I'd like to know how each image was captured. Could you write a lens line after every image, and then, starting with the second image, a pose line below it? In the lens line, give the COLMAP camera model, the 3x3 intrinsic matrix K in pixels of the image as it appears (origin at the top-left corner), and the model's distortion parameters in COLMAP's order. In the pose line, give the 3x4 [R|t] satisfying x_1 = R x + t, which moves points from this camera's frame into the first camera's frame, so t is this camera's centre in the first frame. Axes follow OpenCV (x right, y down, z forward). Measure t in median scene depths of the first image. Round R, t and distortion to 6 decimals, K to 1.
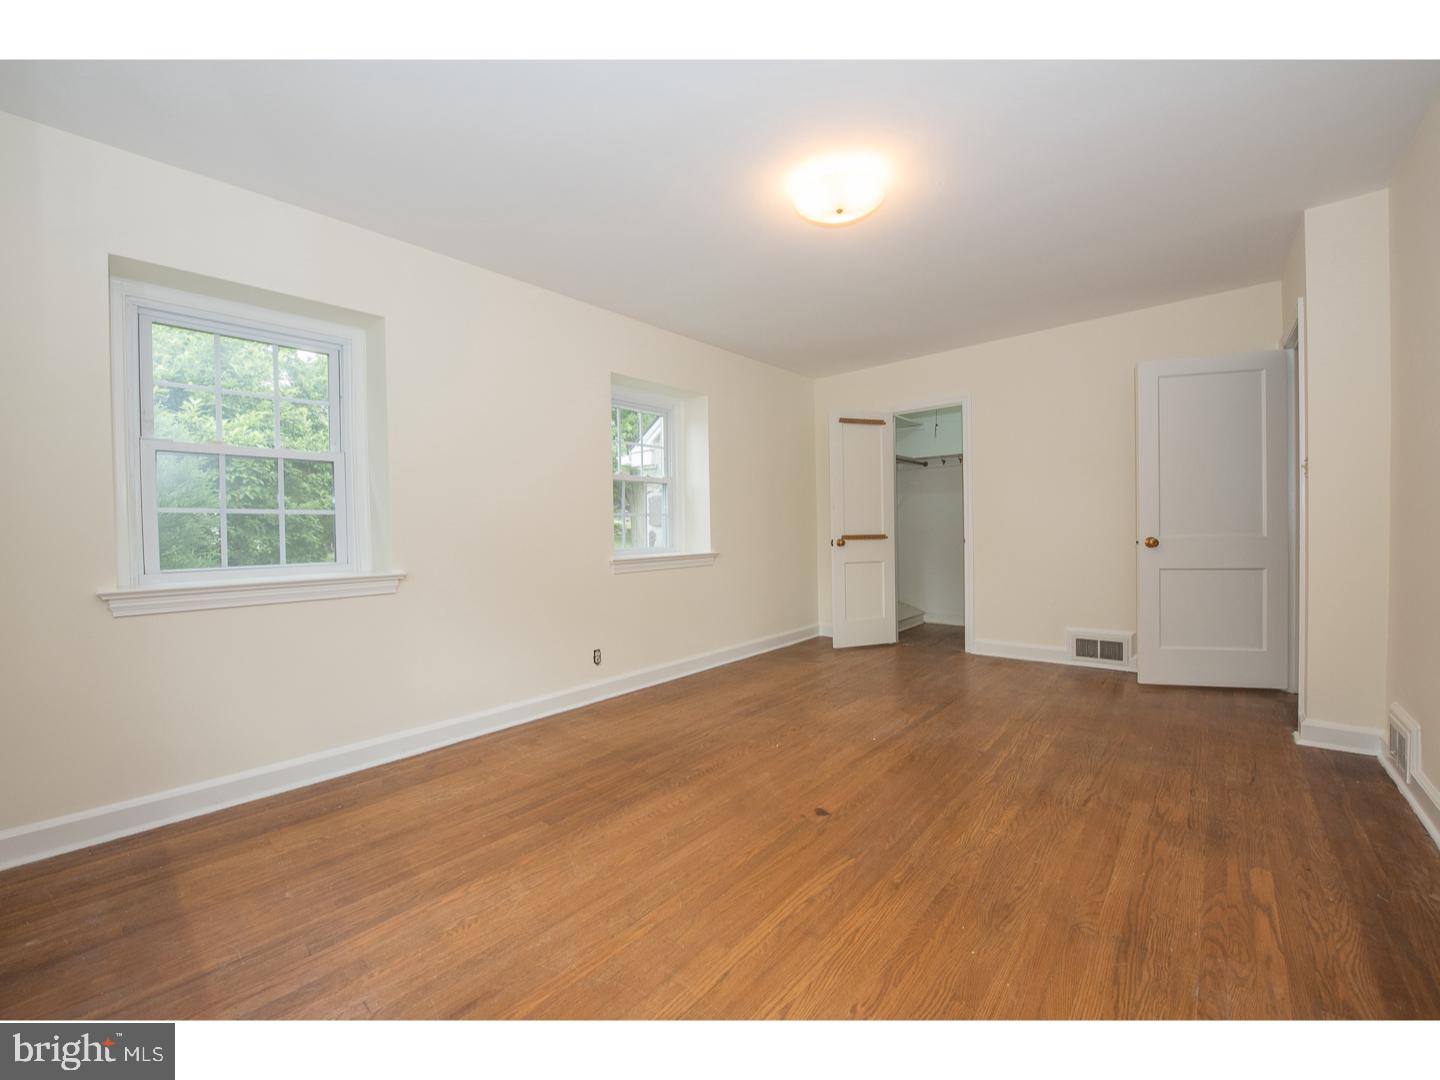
lens RADIAL K [[571.3, 0, 720.0], [0, 571.3, 540.0], [0, 0, 1]] dist [-0.011879, -0.005388]
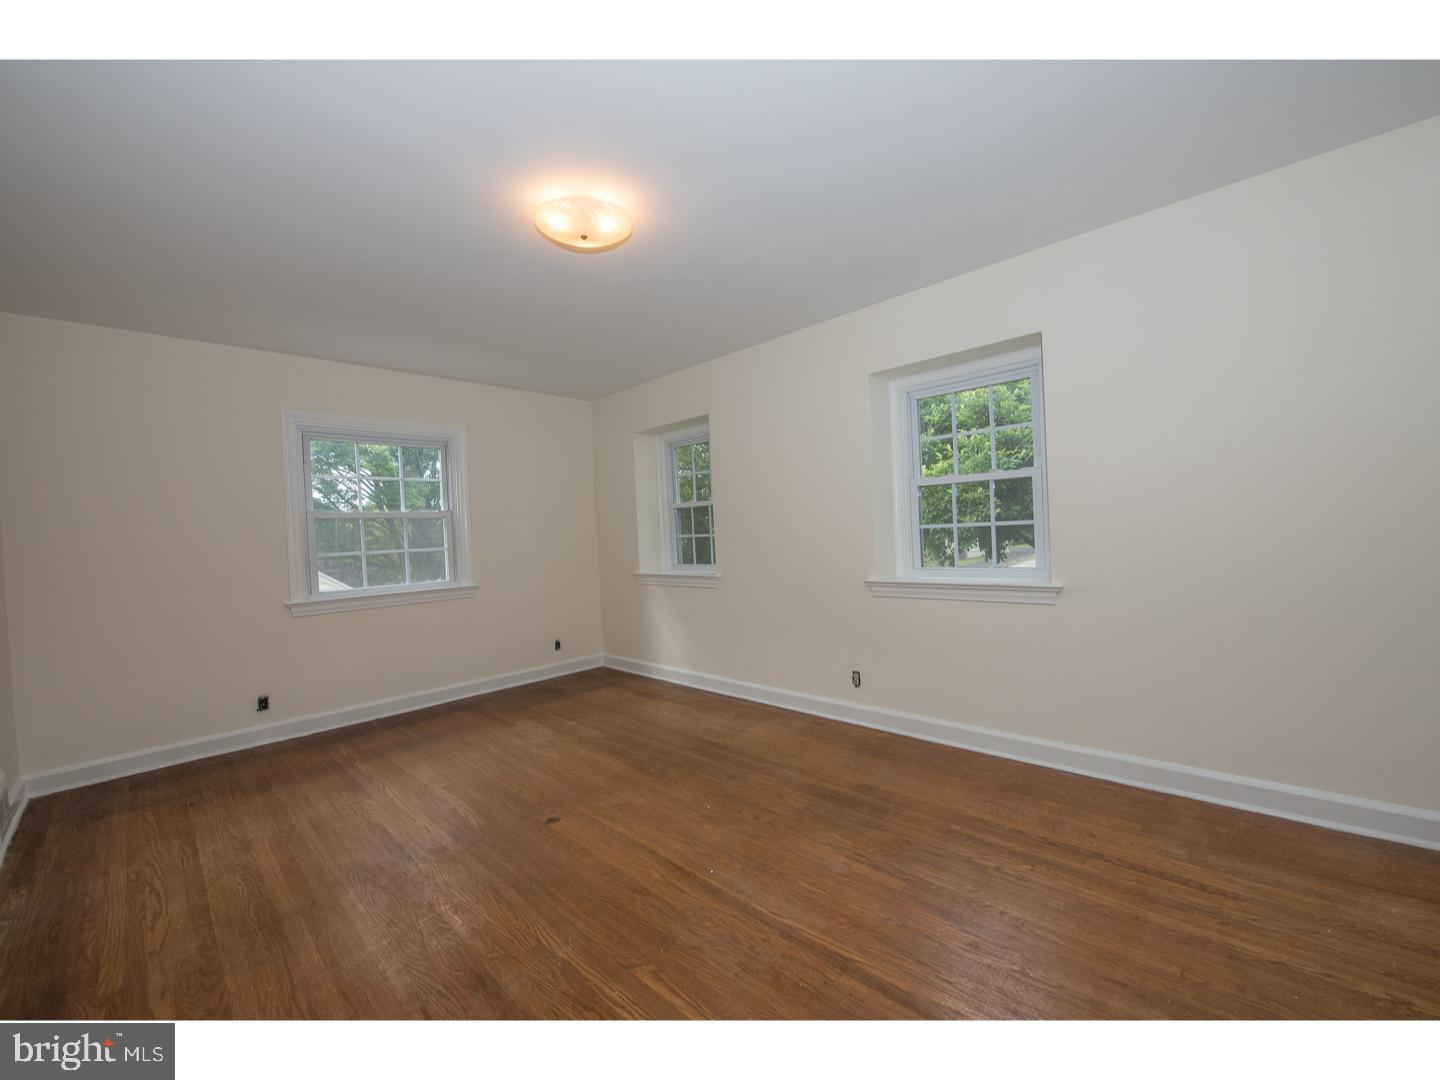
lens RADIAL K [[571.3, 0, 720.0], [0, 571.3, 540.0], [0, 0, 1]] dist [-0.011879, -0.005388]
pose [[-0.048610, 0.036033, -0.998168, 1.072593], [0.026185, 0.999052, 0.034790, -0.099535], [0.998475, -0.024446, -0.049507, 1.172054]]
